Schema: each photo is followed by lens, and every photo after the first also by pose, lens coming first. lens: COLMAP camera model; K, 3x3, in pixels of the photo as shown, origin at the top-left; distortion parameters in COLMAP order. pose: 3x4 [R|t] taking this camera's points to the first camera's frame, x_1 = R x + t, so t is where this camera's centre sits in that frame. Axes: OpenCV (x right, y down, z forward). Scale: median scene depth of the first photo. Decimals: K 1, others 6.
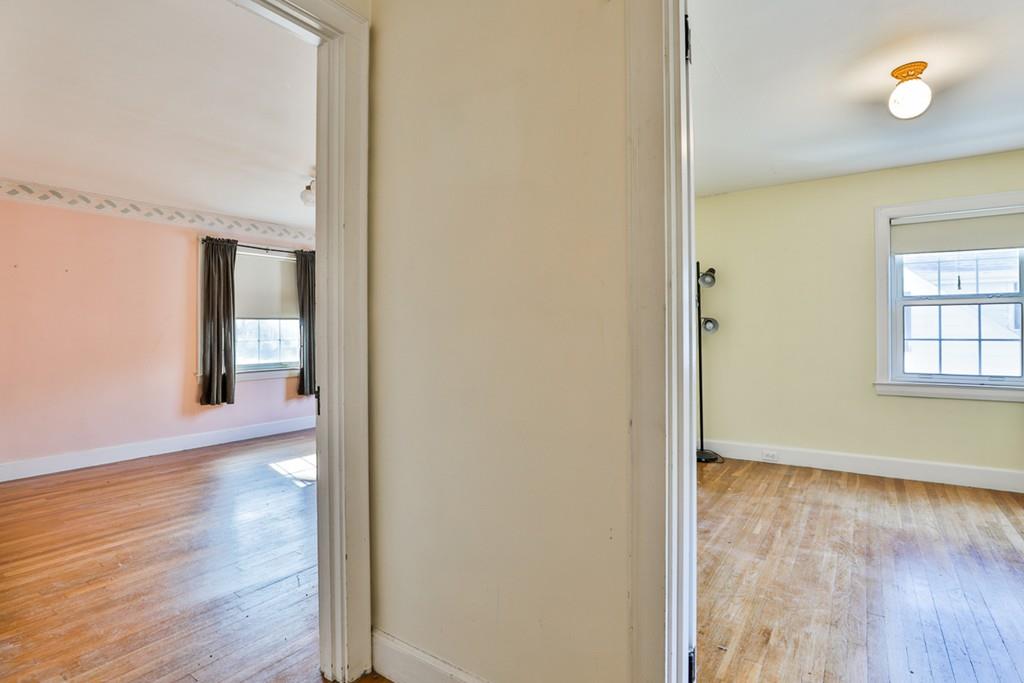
lens RADIAL K [[489.8, 0, 514.4], [0, 489.8, 332.6], [0, 0, 1]] dist [-0.029383, 0.004525]
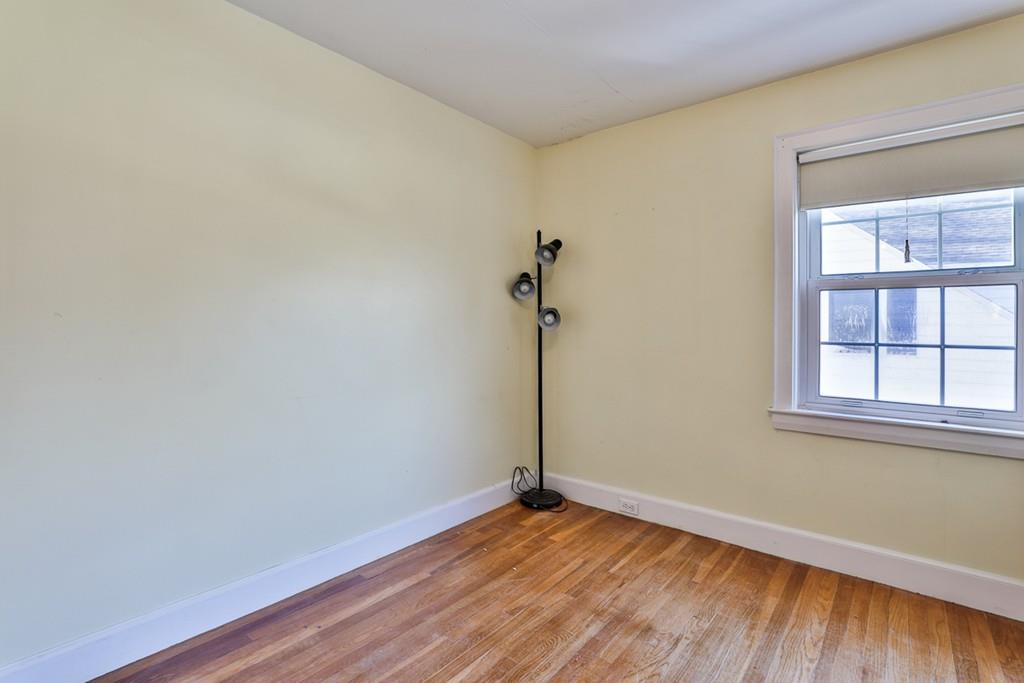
lens RADIAL K [[465.5, 0, 487.9], [0, 465.5, 327.6], [0, 0, 1]] dist [-0.024307, 0.001958]
pose [[0.995281, 0.016071, -0.095697, 0.463619], [-0.016259, 0.999867, -0.001176, 0.001439], [0.095665, 0.002726, 0.995410, 0.381964]]
